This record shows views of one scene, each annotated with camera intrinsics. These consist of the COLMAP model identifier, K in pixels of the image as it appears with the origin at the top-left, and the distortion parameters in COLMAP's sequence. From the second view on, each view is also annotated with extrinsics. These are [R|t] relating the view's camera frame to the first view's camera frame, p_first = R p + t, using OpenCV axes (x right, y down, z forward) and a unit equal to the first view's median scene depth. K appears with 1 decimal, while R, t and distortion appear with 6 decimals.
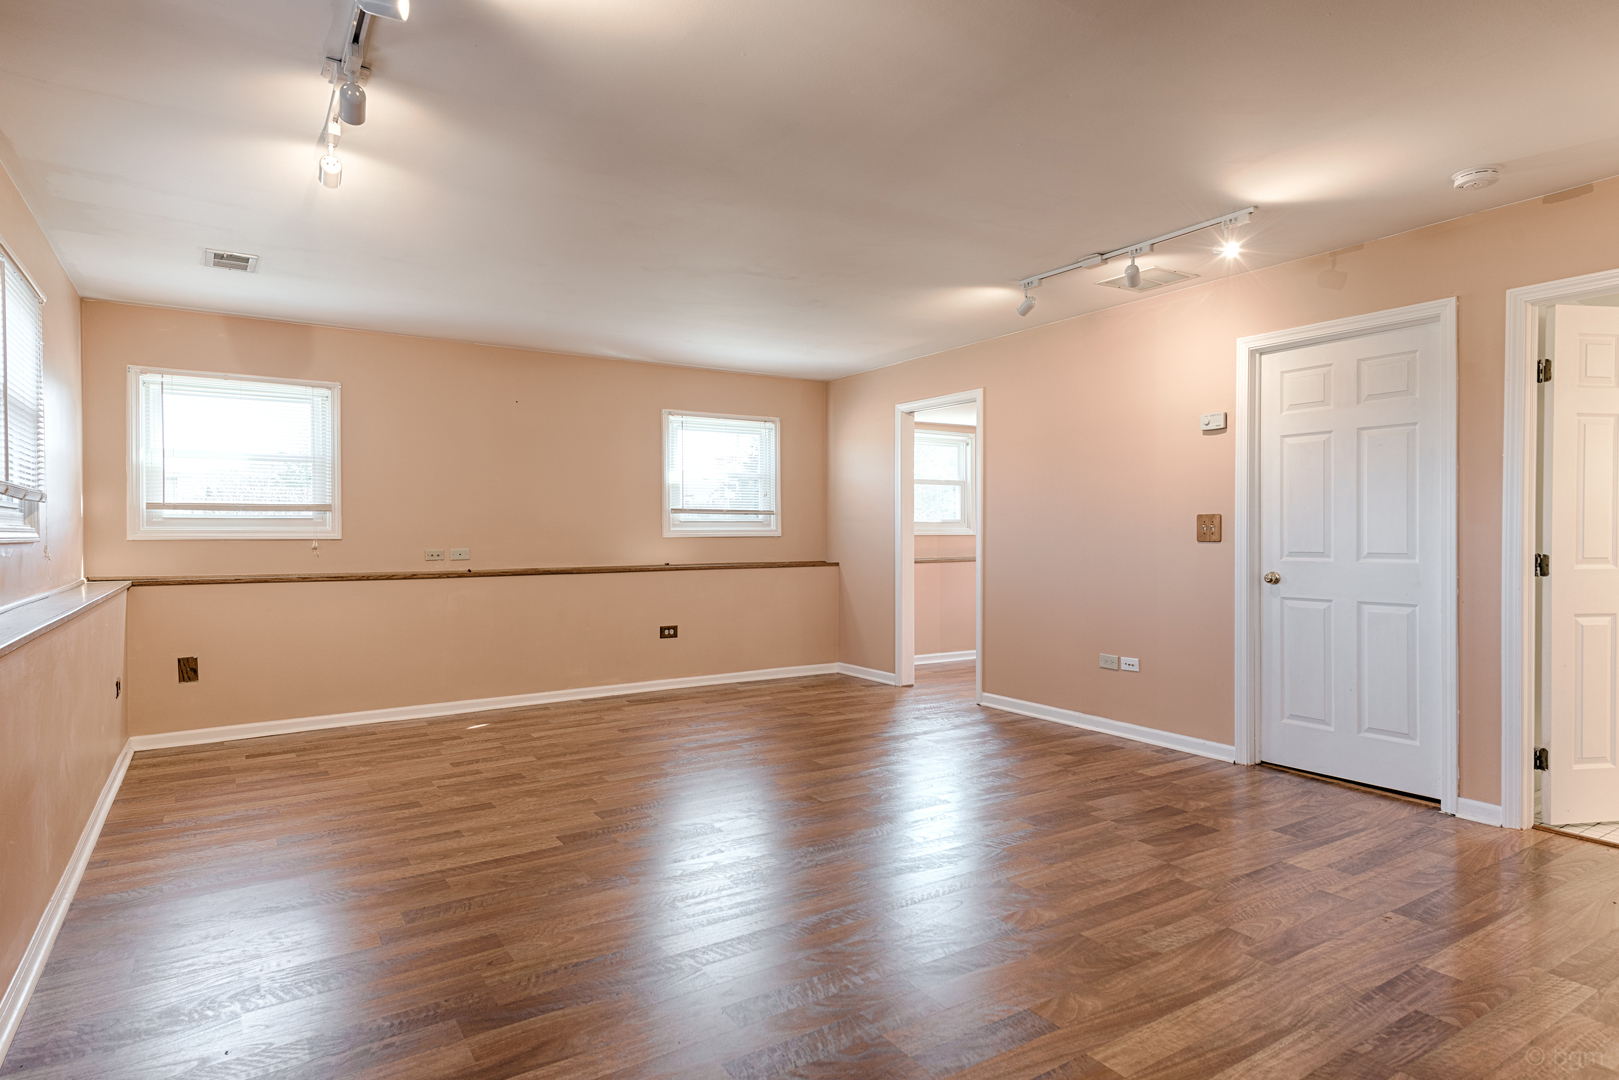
lens RADIAL K [[884.2, 0, 809.5], [0, 884.2, 540.0], [0, 0, 1]] dist [0.026859, -0.012780]
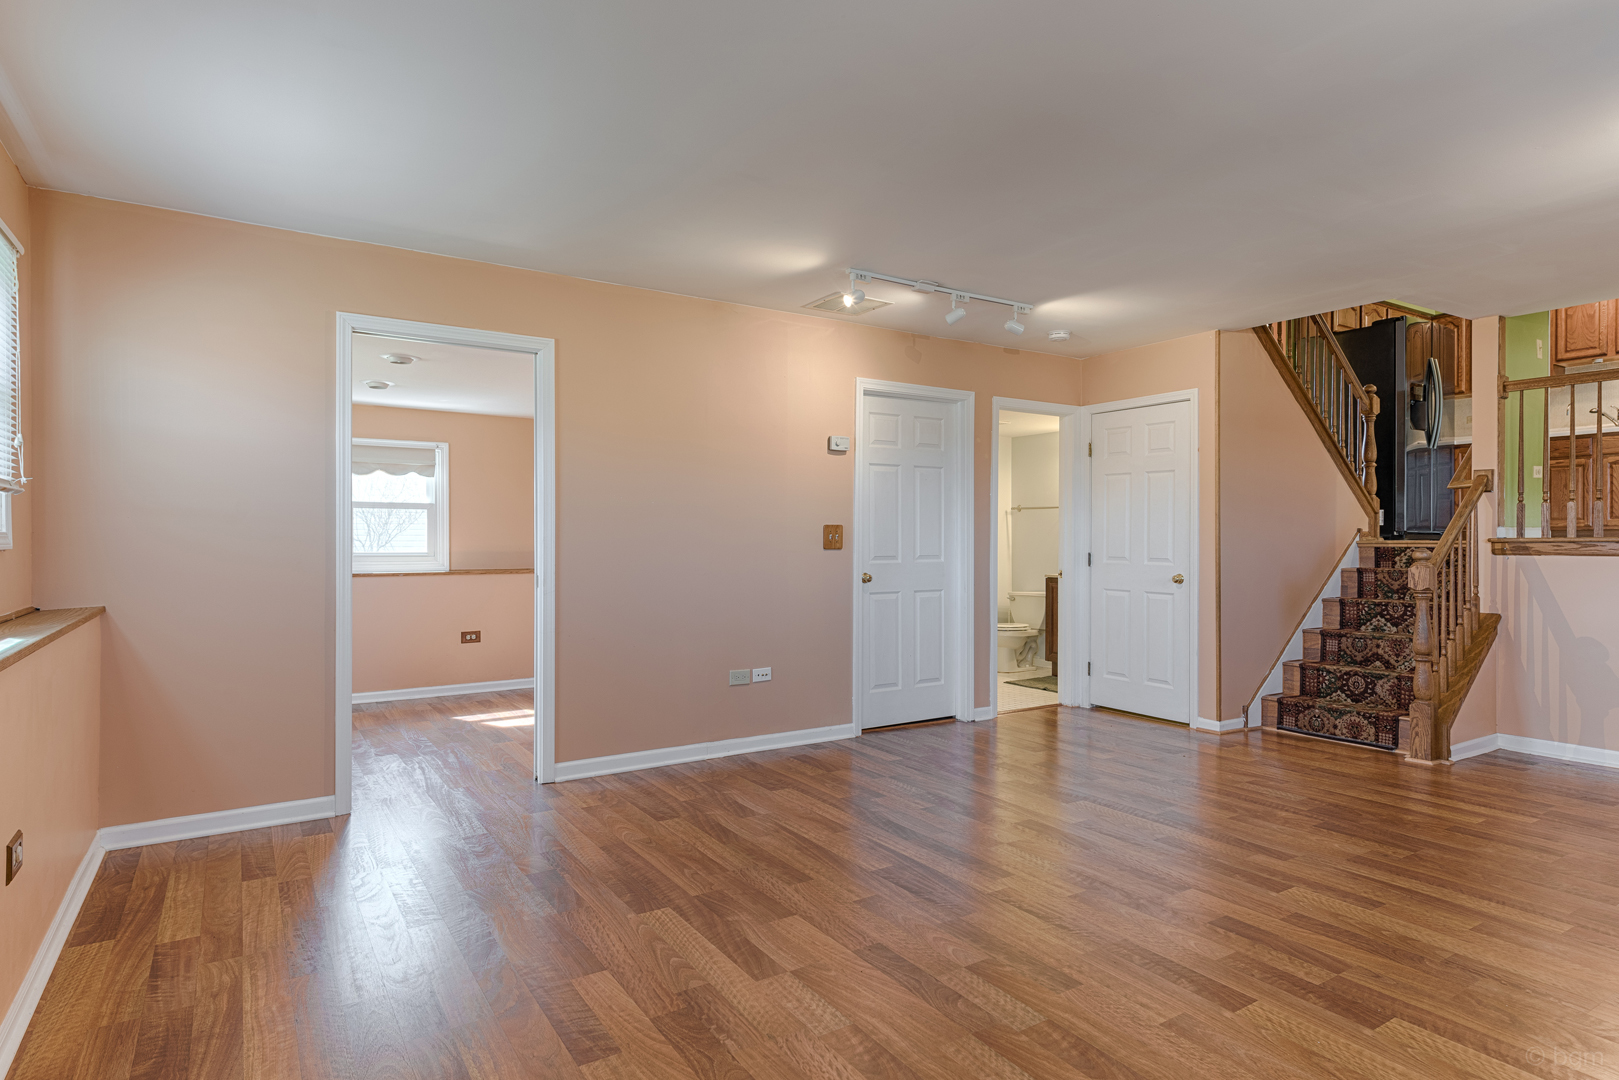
lens RADIAL K [[884.2, 0, 809.5], [0, 884.2, 540.0], [0, 0, 1]] dist [0.026859, -0.012780]
pose [[0.012399, 0.002214, 0.999921, -0.761694], [0.007743, 0.999967, -0.002310, -0.008190], [-0.999893, 0.007771, 0.012381, 1.148586]]
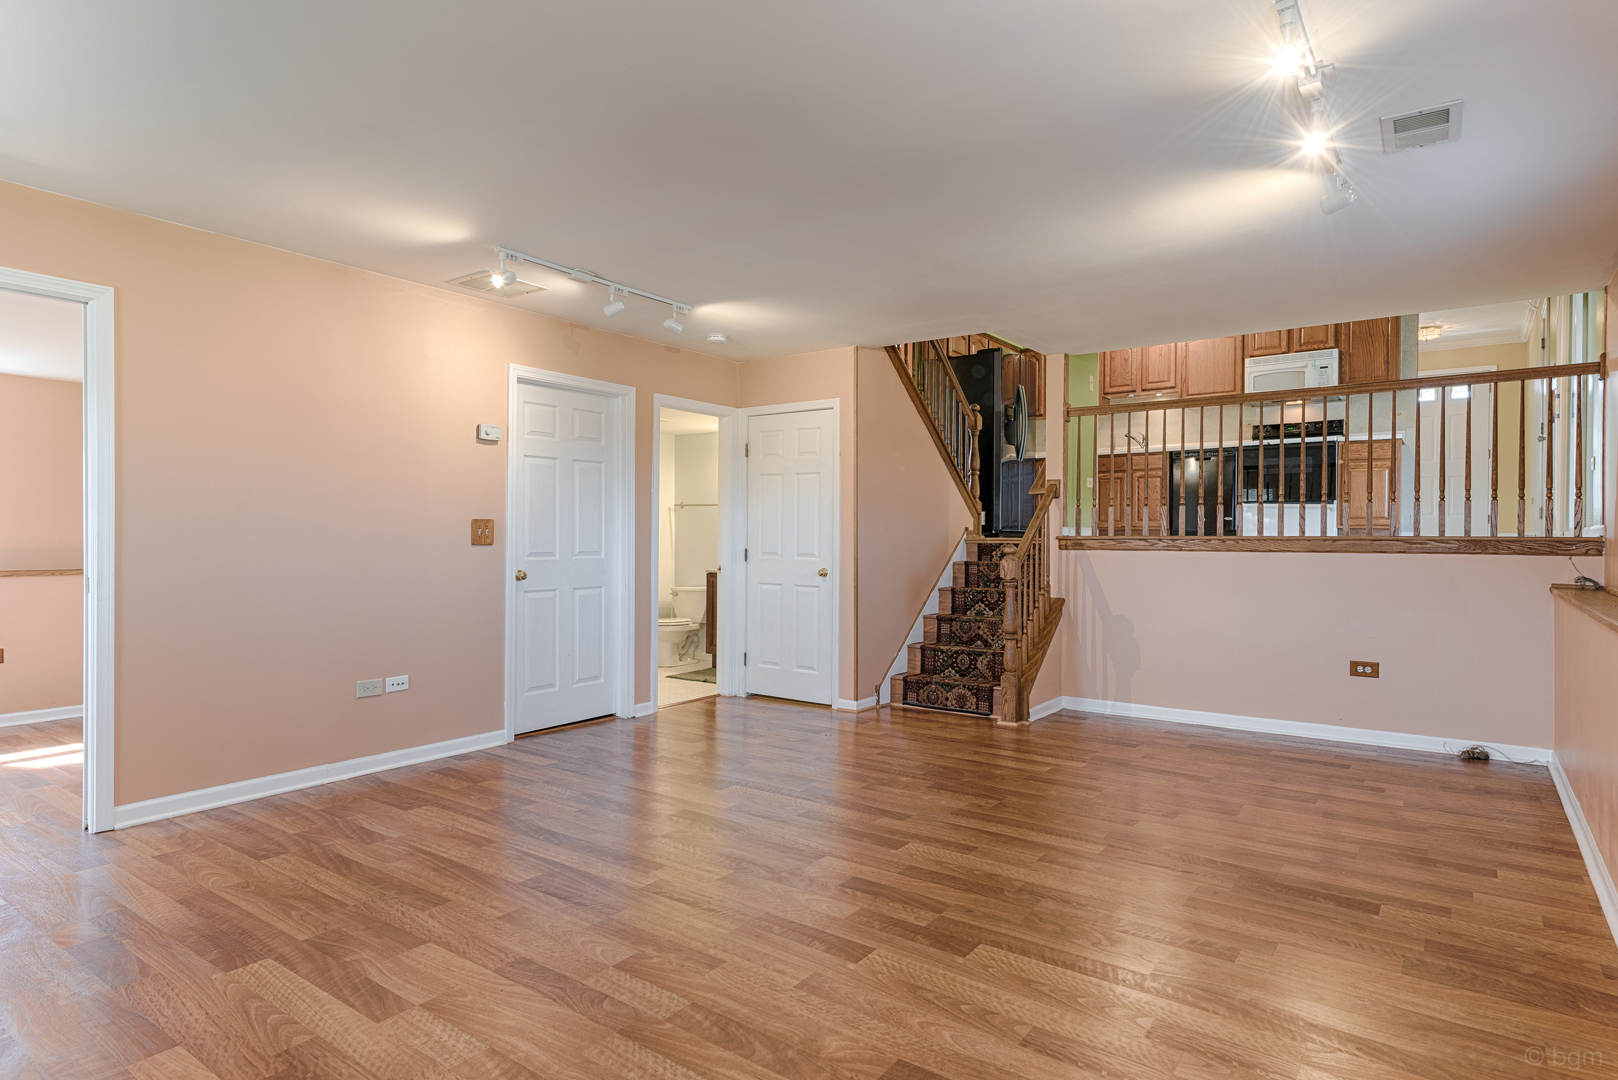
lens RADIAL K [[883.7, 0, 809.0], [0, 883.7, 540.0], [0, 0, 1]] dist [0.026859, -0.012780]
pose [[-0.350665, -0.002543, 0.936498, -0.762863], [0.004424, 0.999981, 0.004372, -0.008005], [-0.936491, 0.005676, -0.350647, 1.137614]]
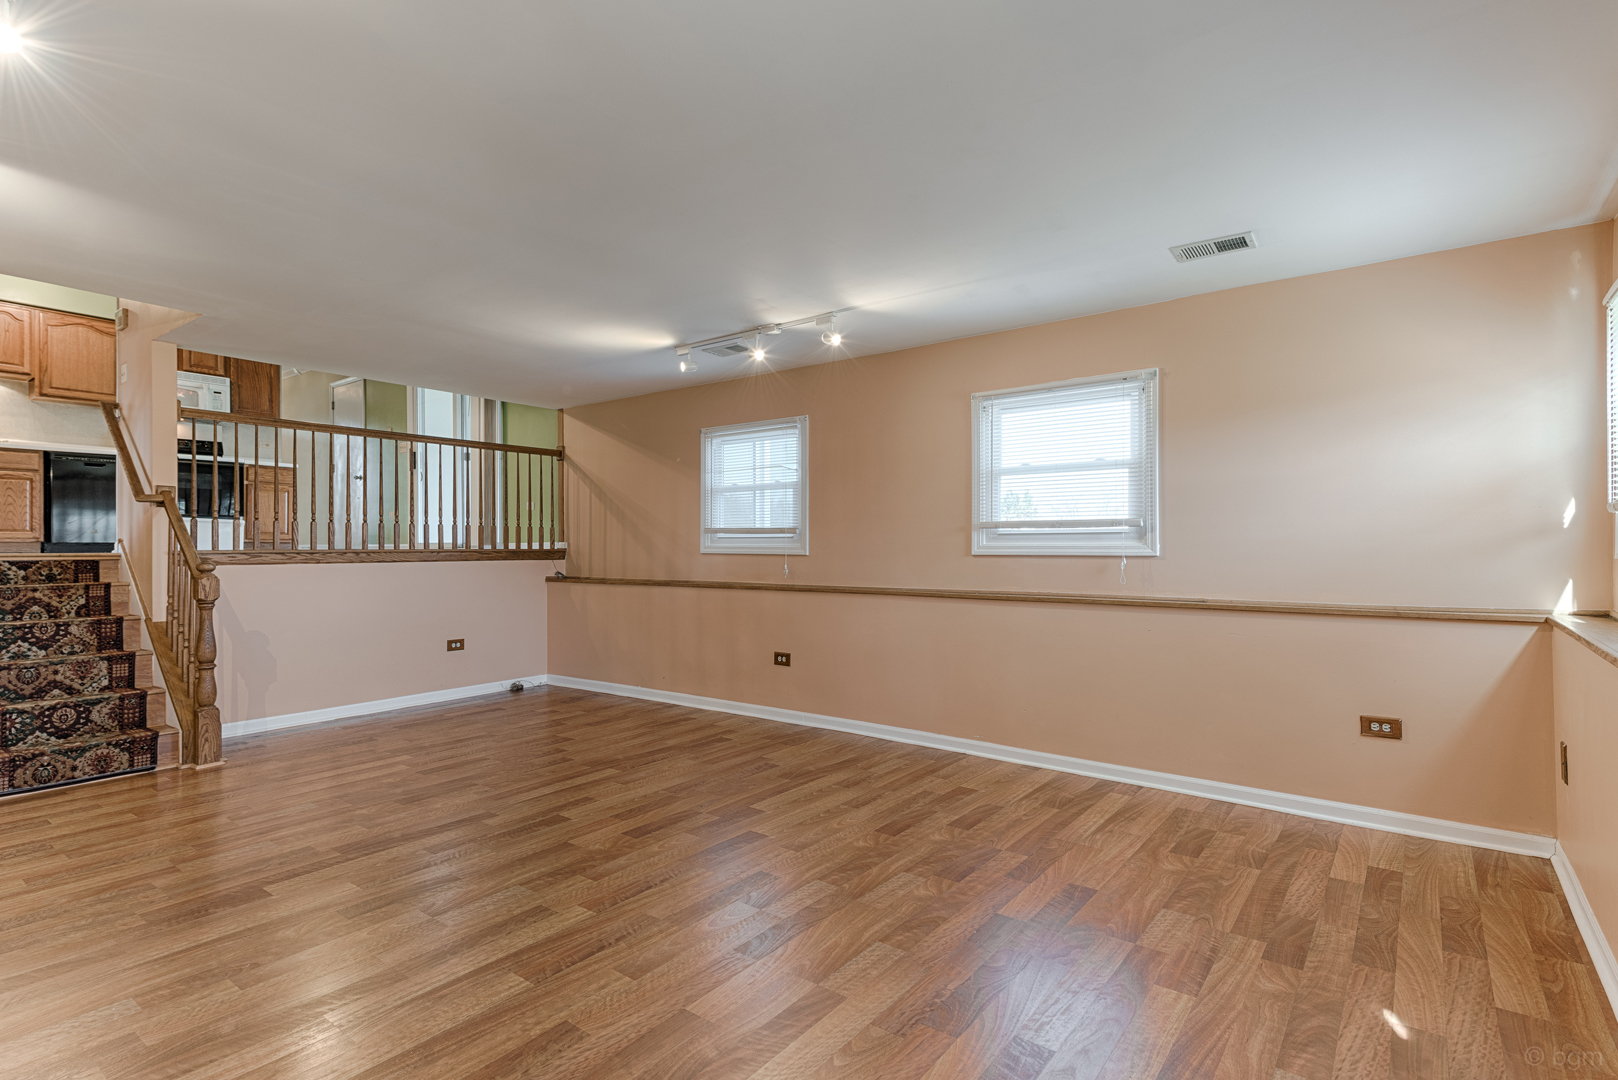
lens RADIAL K [[793.2, 0, 813.2], [0, 793.2, 543.5], [0, 0, 1]] dist [0.022183, -0.009474]
pose [[-0.942514, 0.003472, -0.334149, 0.002612], [0.002993, 0.999994, 0.001949, -0.016390], [0.334154, 0.000837, -0.942518, 1.665076]]
